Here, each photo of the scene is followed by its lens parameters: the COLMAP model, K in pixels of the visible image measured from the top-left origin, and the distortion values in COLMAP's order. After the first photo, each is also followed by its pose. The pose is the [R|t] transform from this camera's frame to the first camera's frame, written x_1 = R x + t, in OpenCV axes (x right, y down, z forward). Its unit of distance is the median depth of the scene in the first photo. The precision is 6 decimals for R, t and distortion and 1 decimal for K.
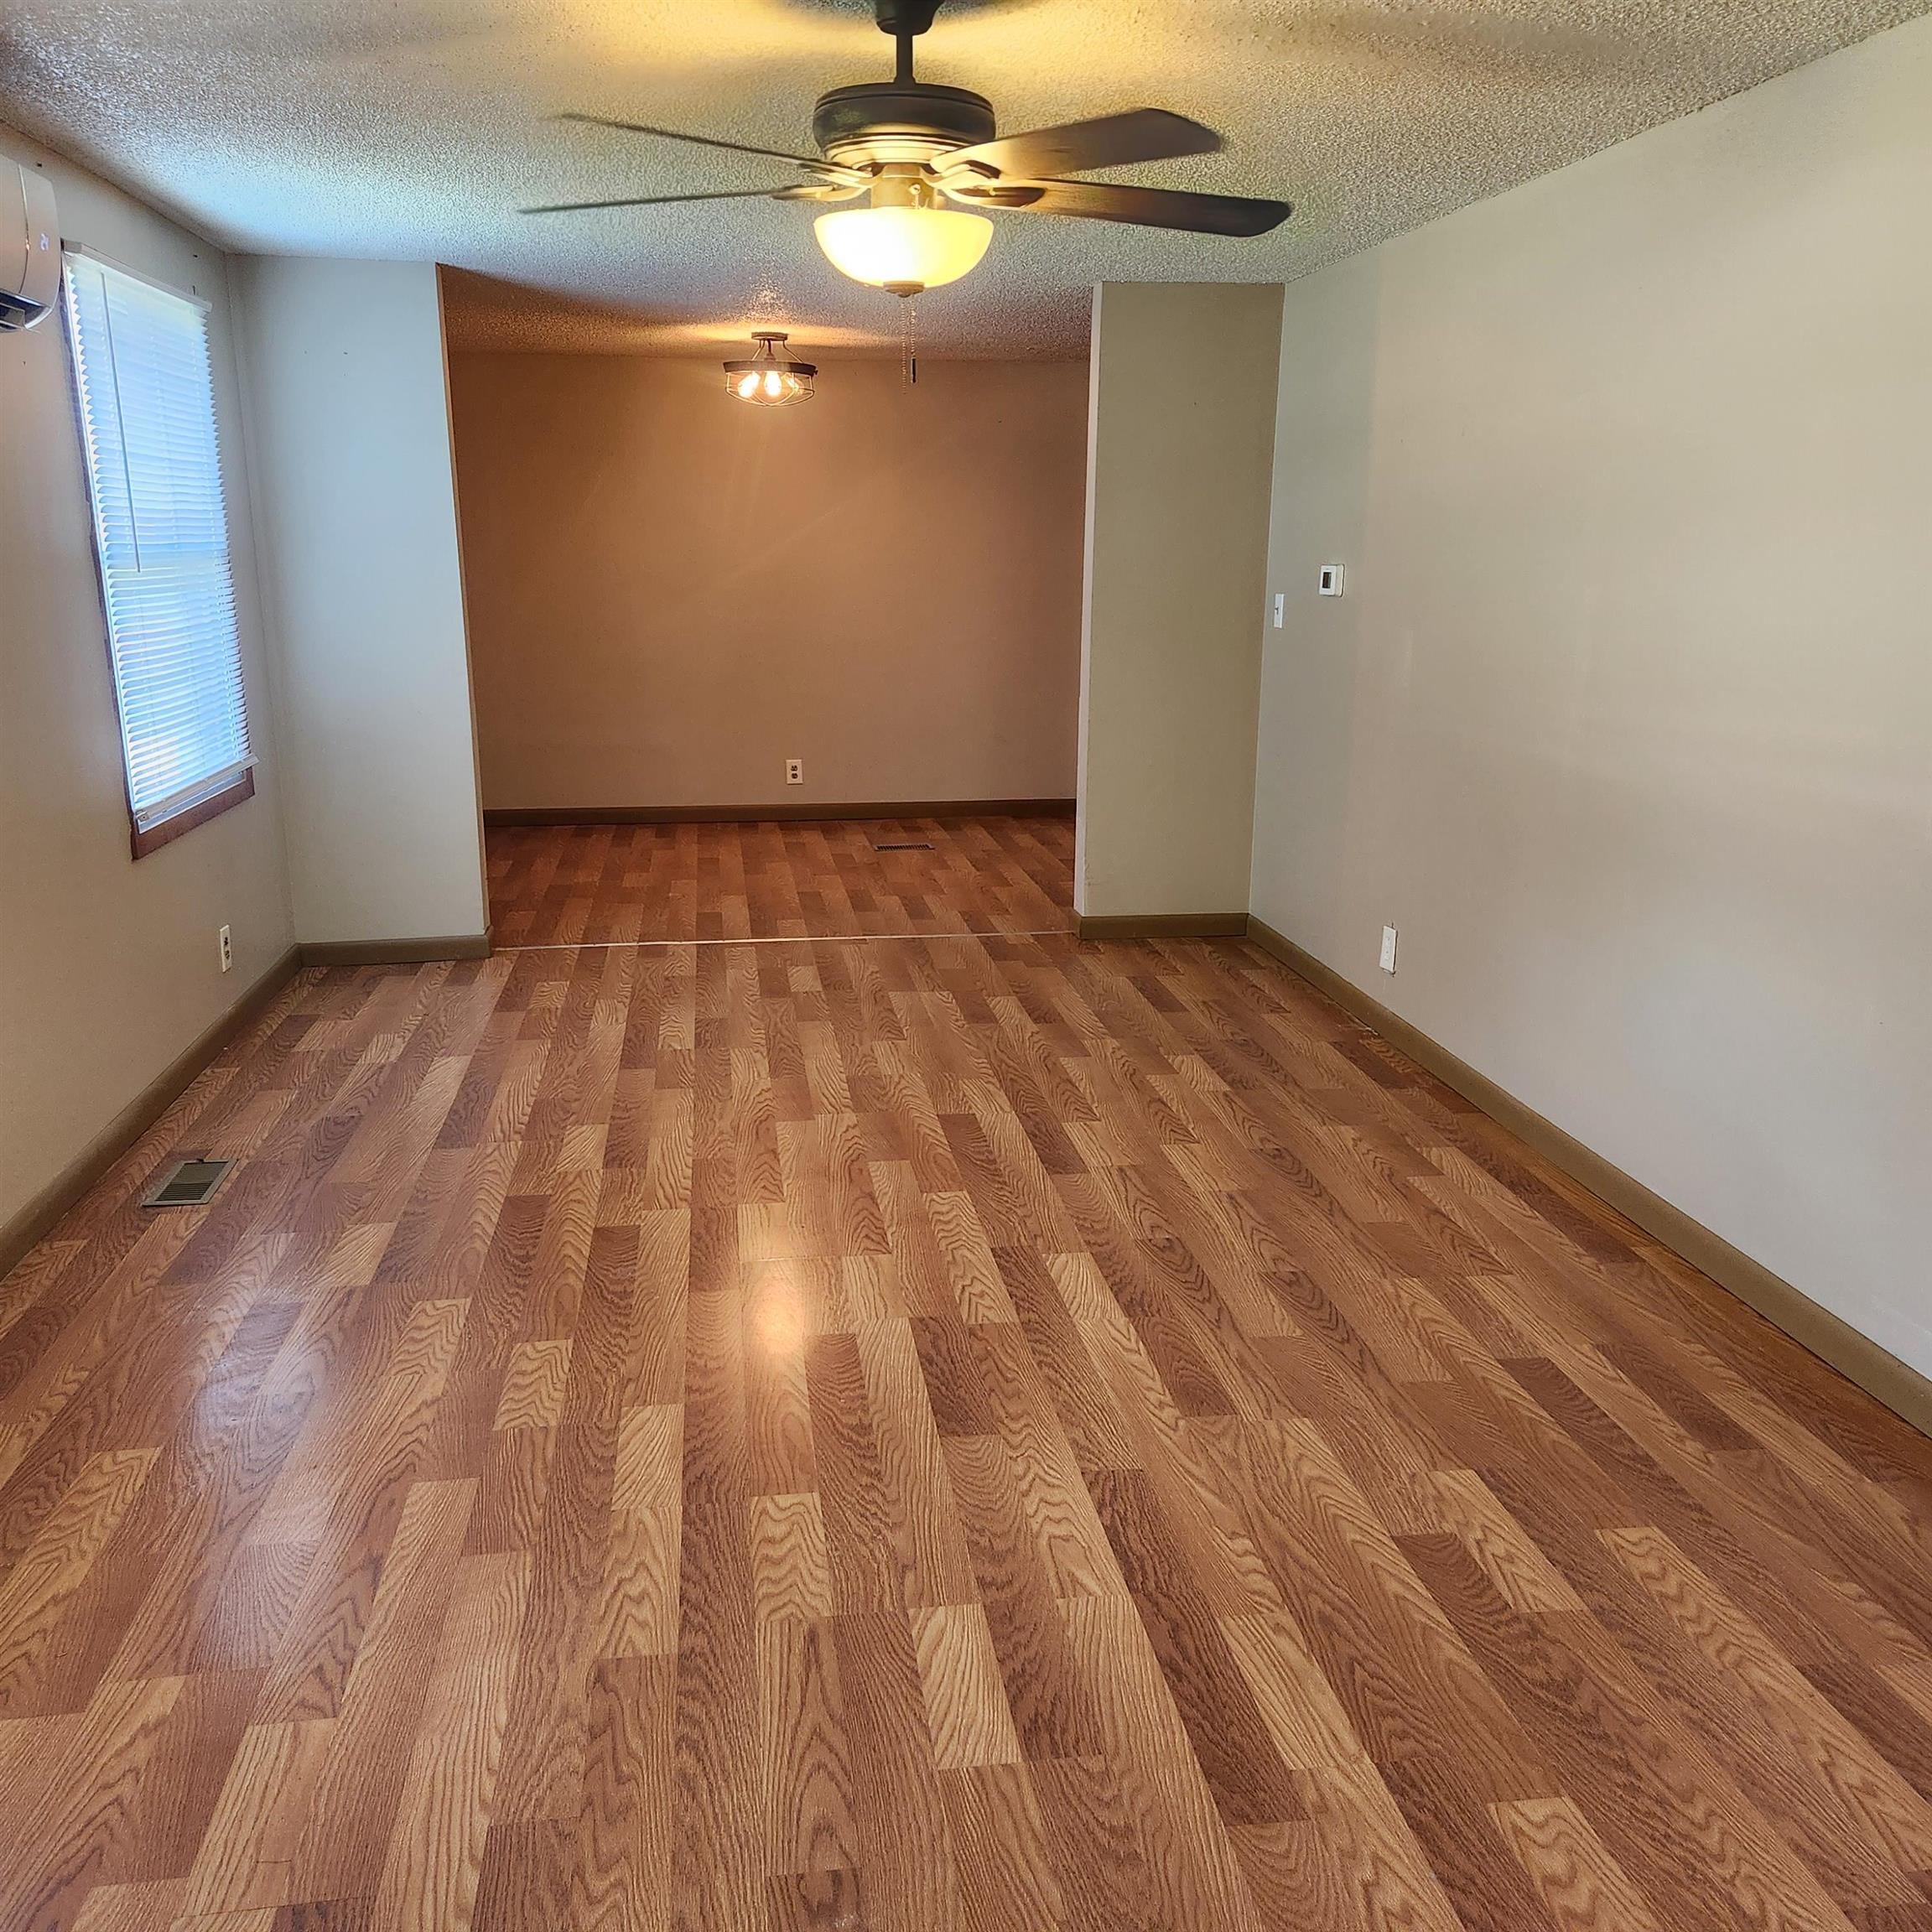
lens RADIAL K [[1729.4, 0, 959.4], [0, 1729.4, 946.2], [0, 0, 1]] dist [0.092326, -0.087798]
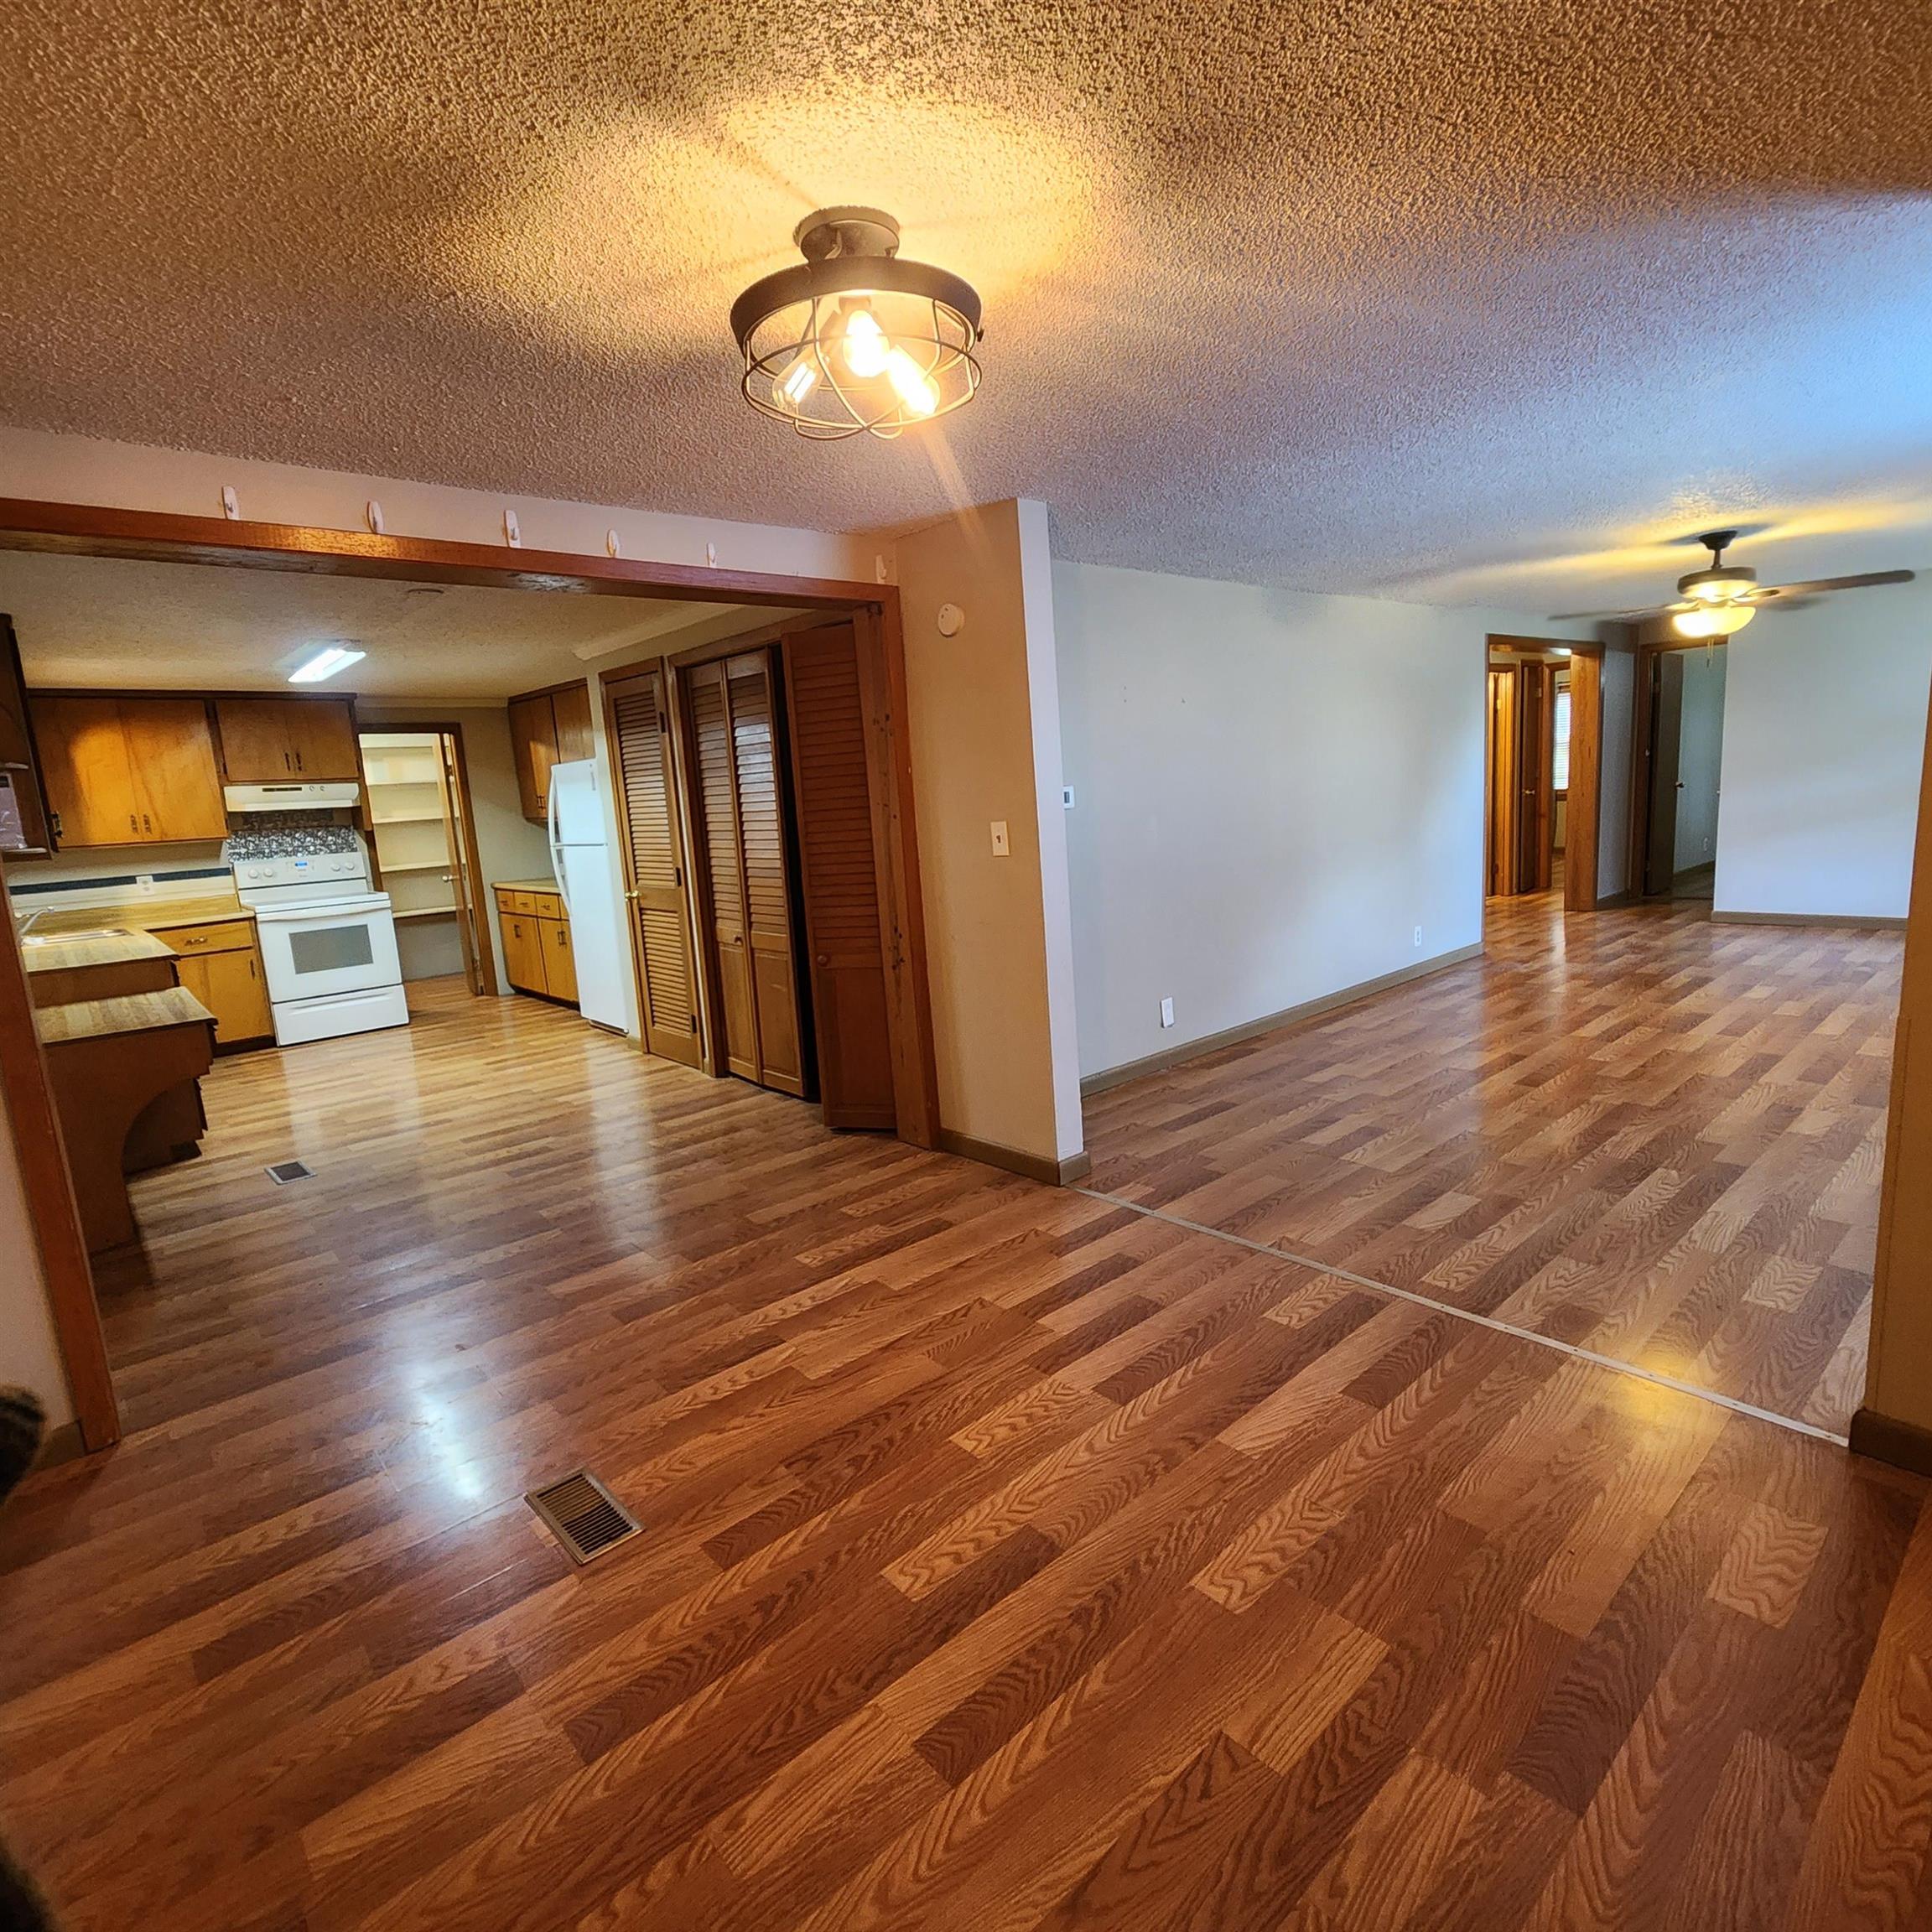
lens RADIAL K [[1048.8, 0, 948.2], [0, 1048.8, 971.6], [0, 0, 1]] dist [0.003700, -0.003624]
pose [[-0.540415, -0.120930, 0.832663, -0.578962], [0.253691, 0.920145, 0.298286, -0.484145], [-0.802243, 0.372437, -0.466581, 2.076133]]
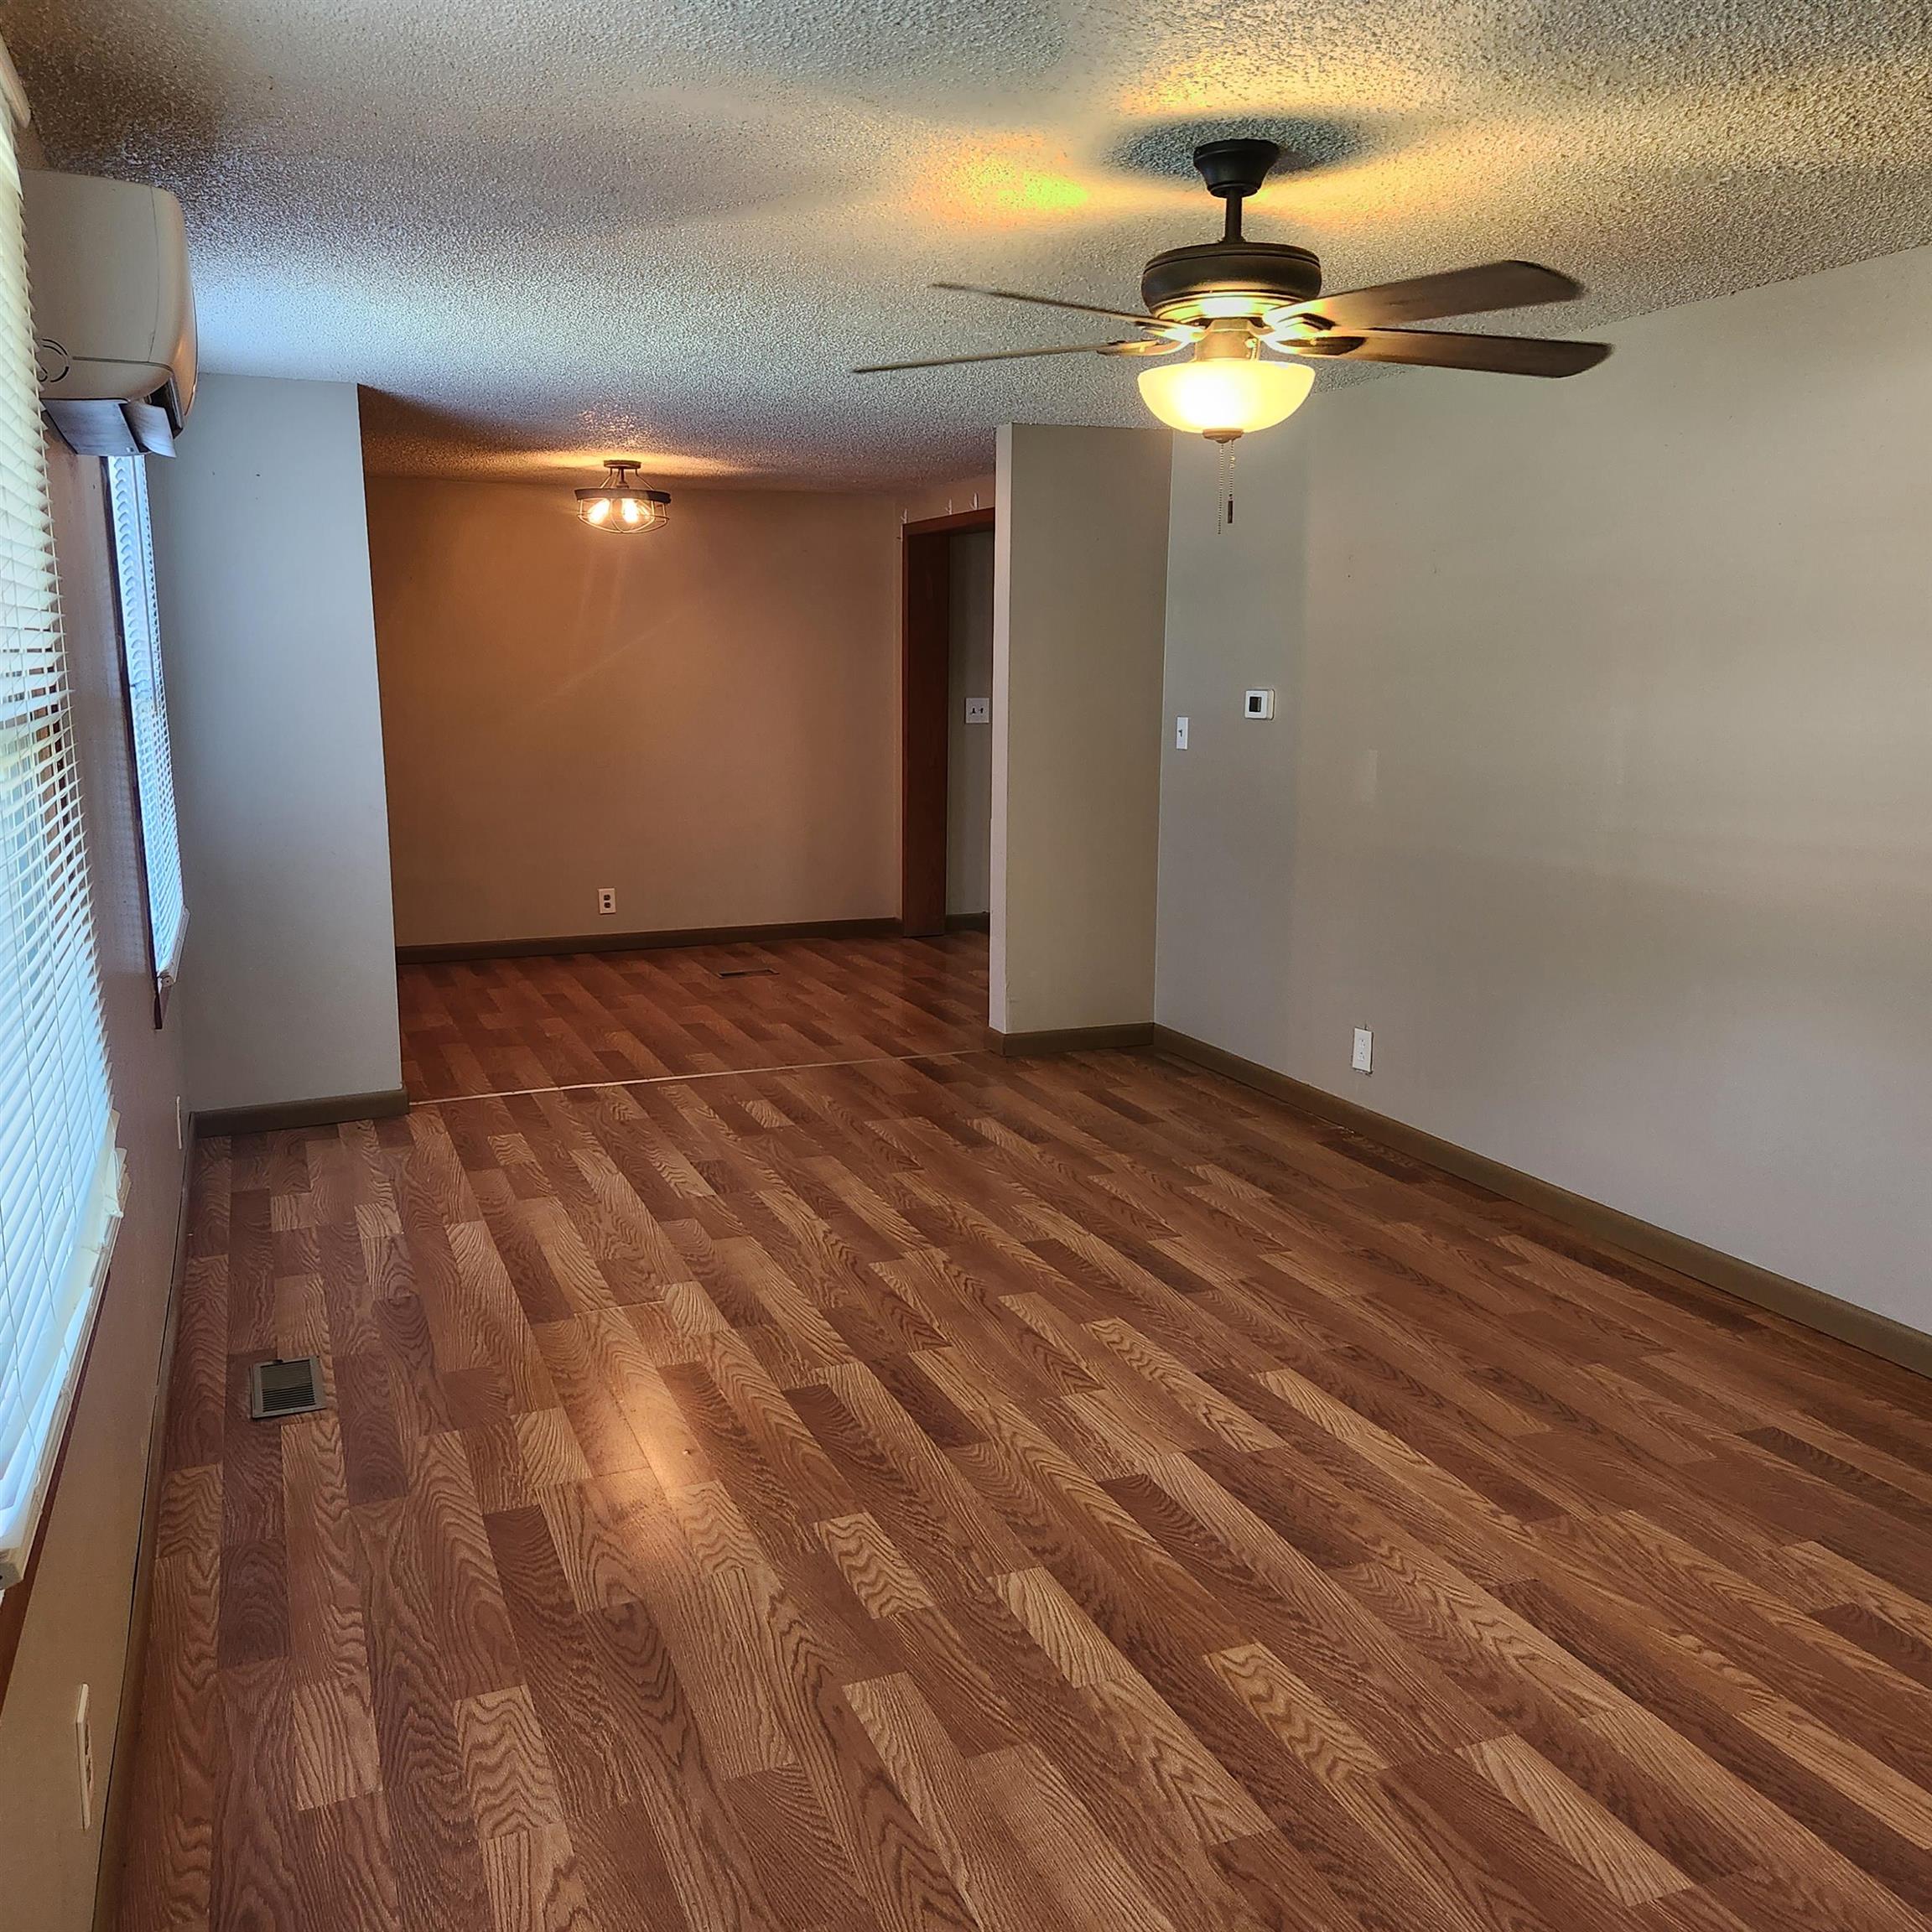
lens RADIAL K [[1729.4, 0, 940.5], [0, 1729.4, 939.3], [0, 0, 1]] dist [0.092326, -0.087798]
pose [[0.972618, -0.041249, 0.228721, -0.309531], [0.057112, 0.996367, -0.063172, -0.017008], [-0.225285, 0.074505, 0.971440, 0.041263]]
